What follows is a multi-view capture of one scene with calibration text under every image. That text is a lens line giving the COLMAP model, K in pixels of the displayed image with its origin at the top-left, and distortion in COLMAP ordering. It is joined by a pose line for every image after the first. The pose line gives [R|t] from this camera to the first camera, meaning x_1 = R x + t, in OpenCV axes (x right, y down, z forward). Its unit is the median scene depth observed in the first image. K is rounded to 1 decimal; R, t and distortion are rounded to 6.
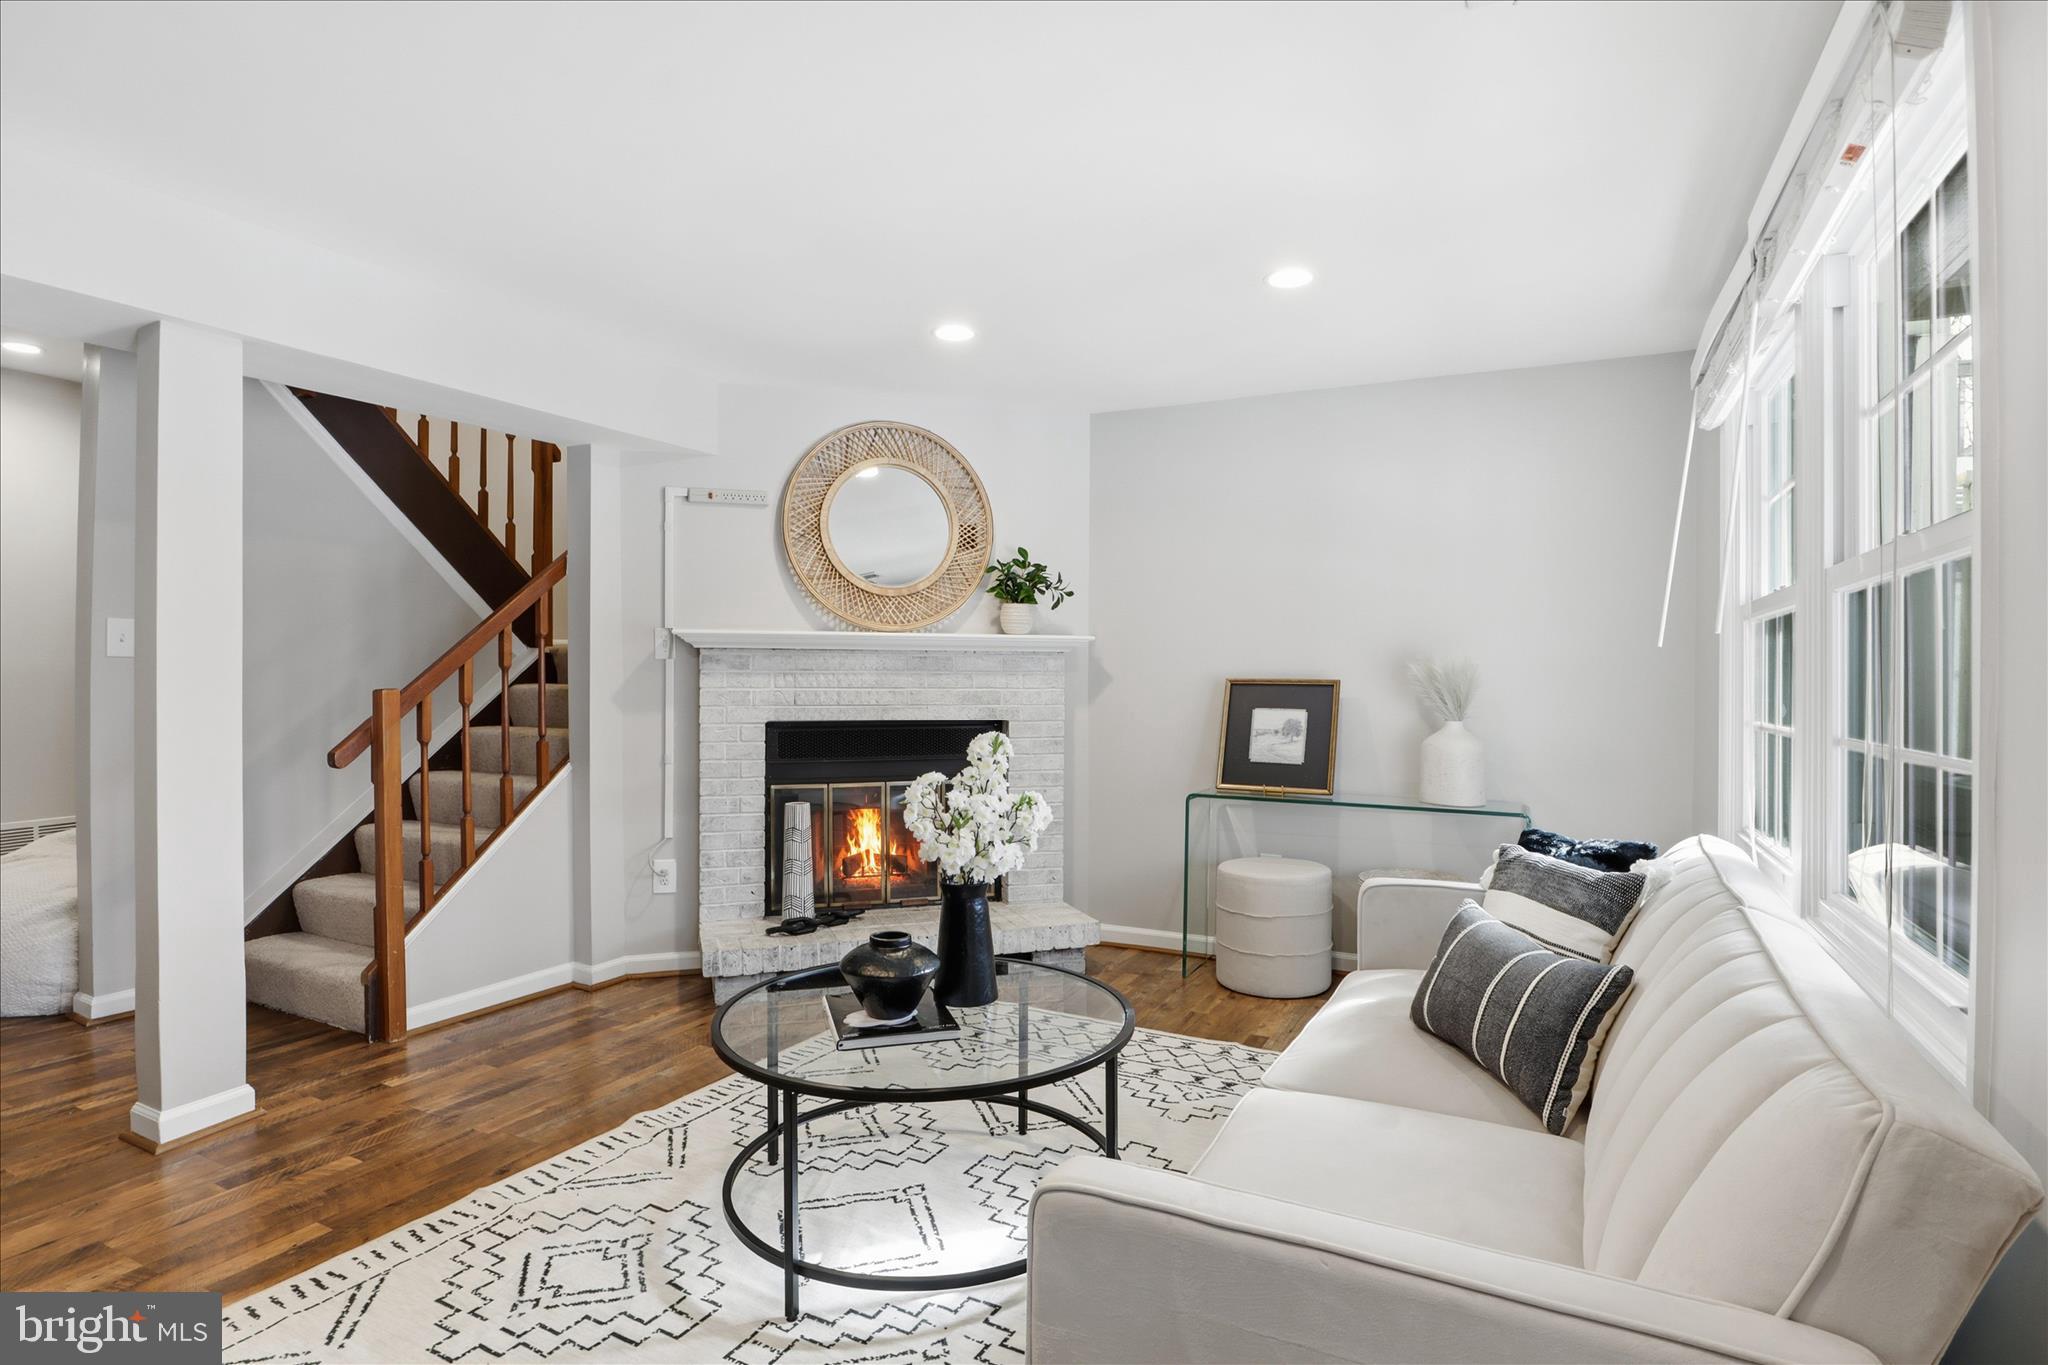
lens RADIAL K [[1040.5, 0, 1017.1], [0, 1040.5, 682.0], [0, 0, 1]] dist [-0.031762, -0.000558]
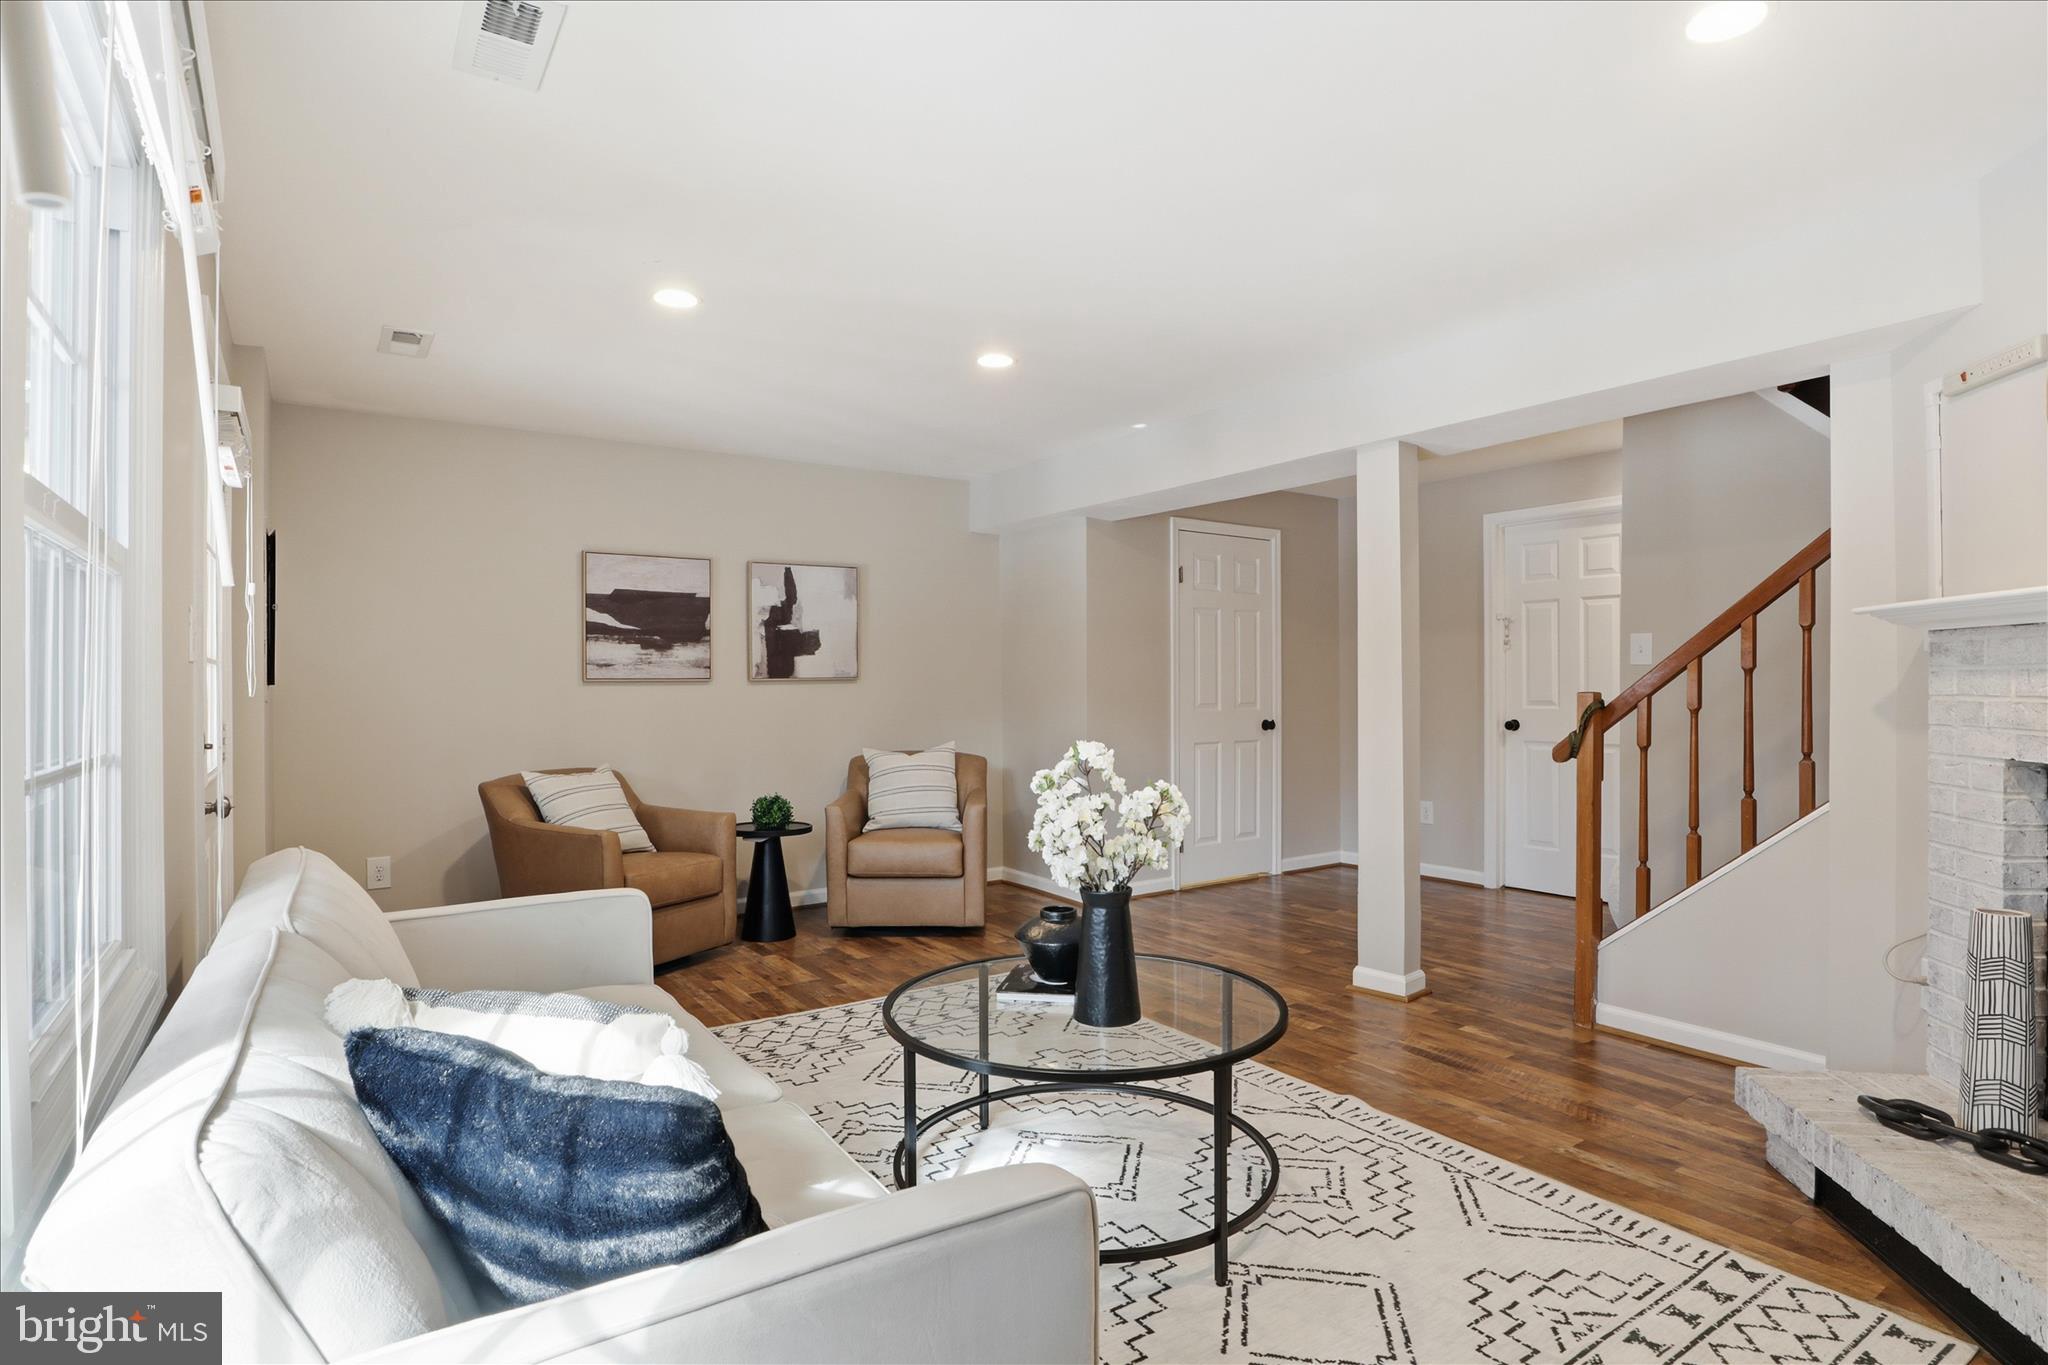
lens RADIAL K [[1040.5, 0, 1038.2], [0, 1040.5, 679.8], [0, 0, 1]] dist [-0.031762, -0.000558]
pose [[-0.462686, -0.005180, -0.886507, 0.761313], [-0.000301, 0.999984, -0.005686, -0.000061], [0.886522, -0.002364, -0.462680, 1.276719]]
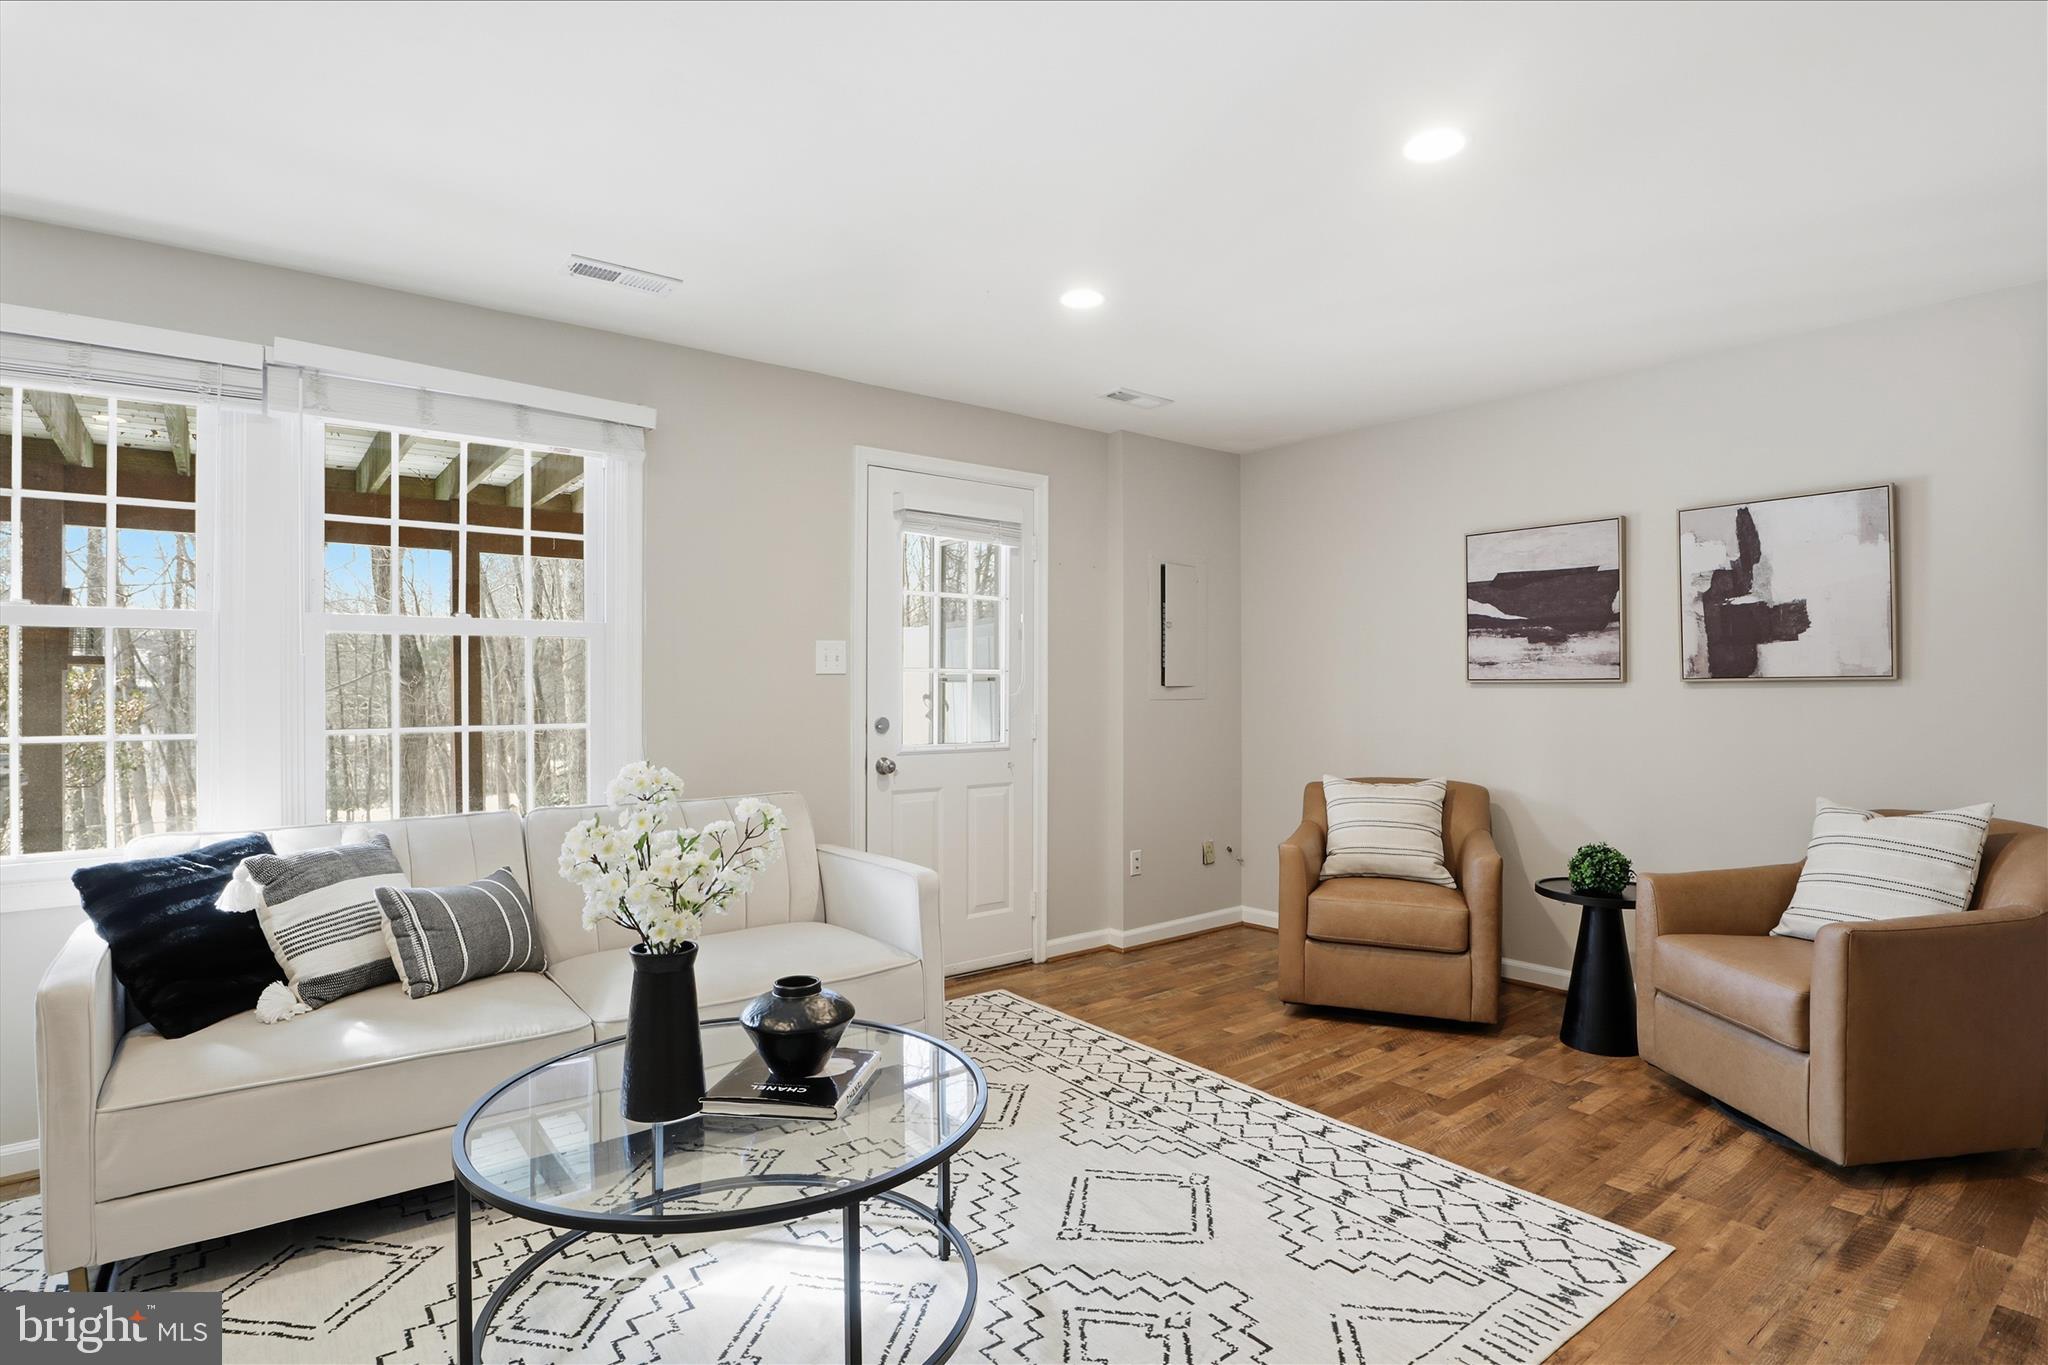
lens RADIAL K [[1040.5, 0, 1032.8], [0, 1040.5, 687.5], [0, 0, 1]] dist [-0.031762, -0.000558]
pose [[-0.918830, -0.001773, 0.394650, -0.557192], [0.001902, 0.999958, 0.008922, -0.016447], [-0.394650, 0.008948, -0.918788, 1.472216]]
